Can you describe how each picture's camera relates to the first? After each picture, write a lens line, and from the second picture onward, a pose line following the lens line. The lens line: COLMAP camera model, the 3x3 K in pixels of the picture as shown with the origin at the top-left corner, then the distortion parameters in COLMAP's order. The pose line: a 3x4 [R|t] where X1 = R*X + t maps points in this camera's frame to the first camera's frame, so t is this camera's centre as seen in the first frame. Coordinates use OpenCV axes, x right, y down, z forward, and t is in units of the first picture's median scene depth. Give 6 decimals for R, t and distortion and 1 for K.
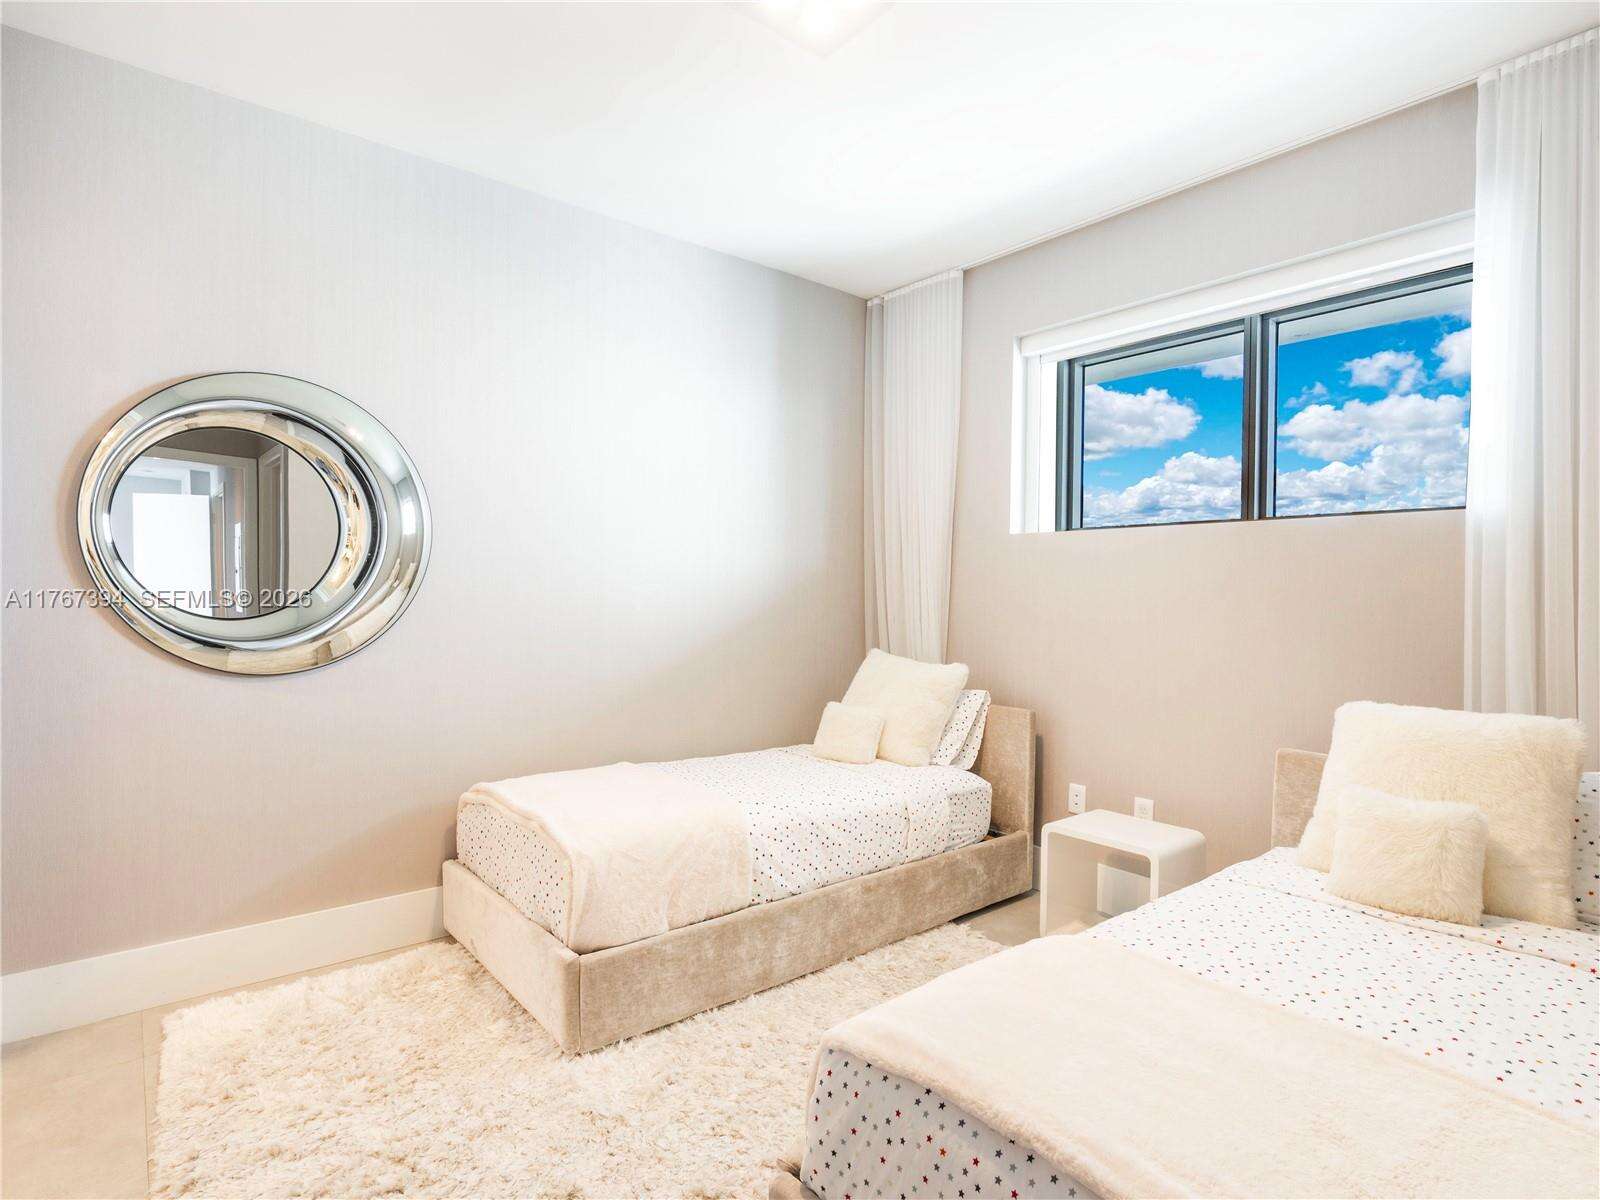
lens RADIAL K [[834.0, 0, 800.7], [0, 834.0, 595.4], [0, 0, 1]] dist [-0.001727, 0.001427]
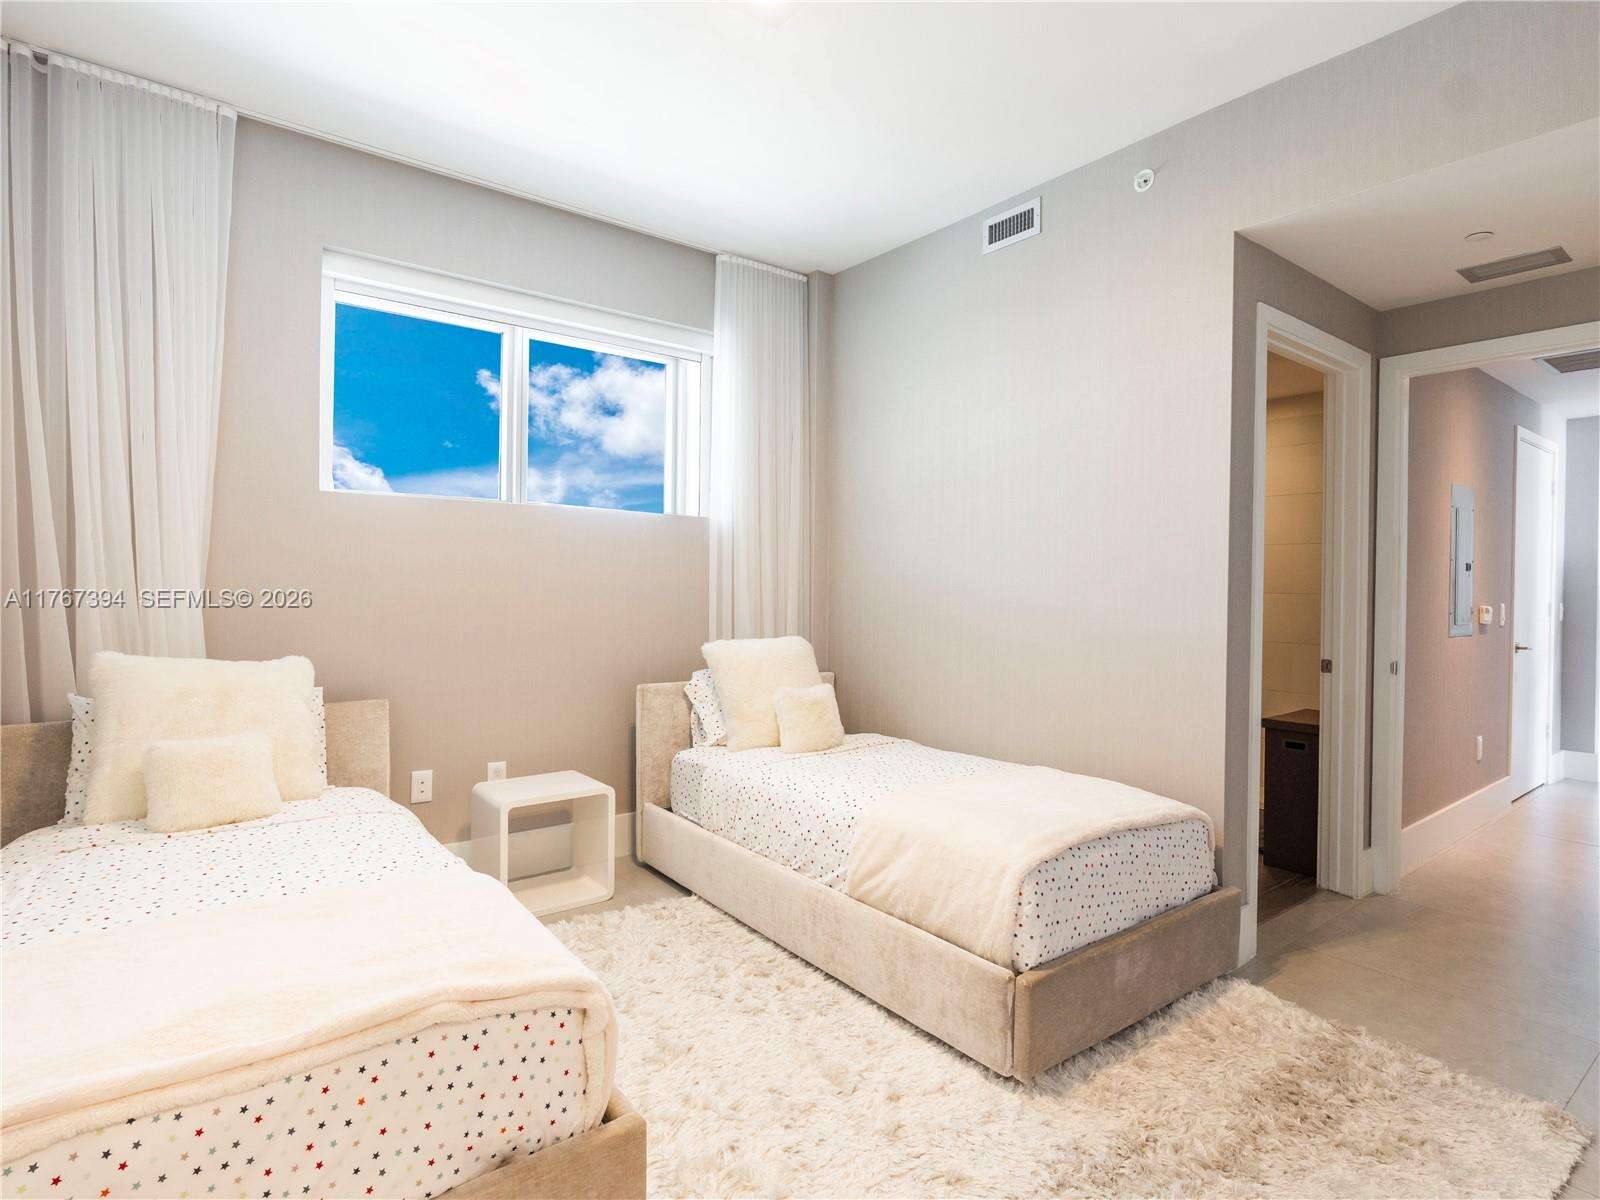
lens RADIAL K [[834.0, 0, 800.7], [0, 834.0, 595.4], [0, 0, 1]] dist [-0.001727, 0.001427]
pose [[0.030149, -0.018040, 0.999383, -0.860437], [-0.004019, 0.999827, 0.018169, 0.018683], [-0.999537, -0.004564, 0.030071, 0.813151]]
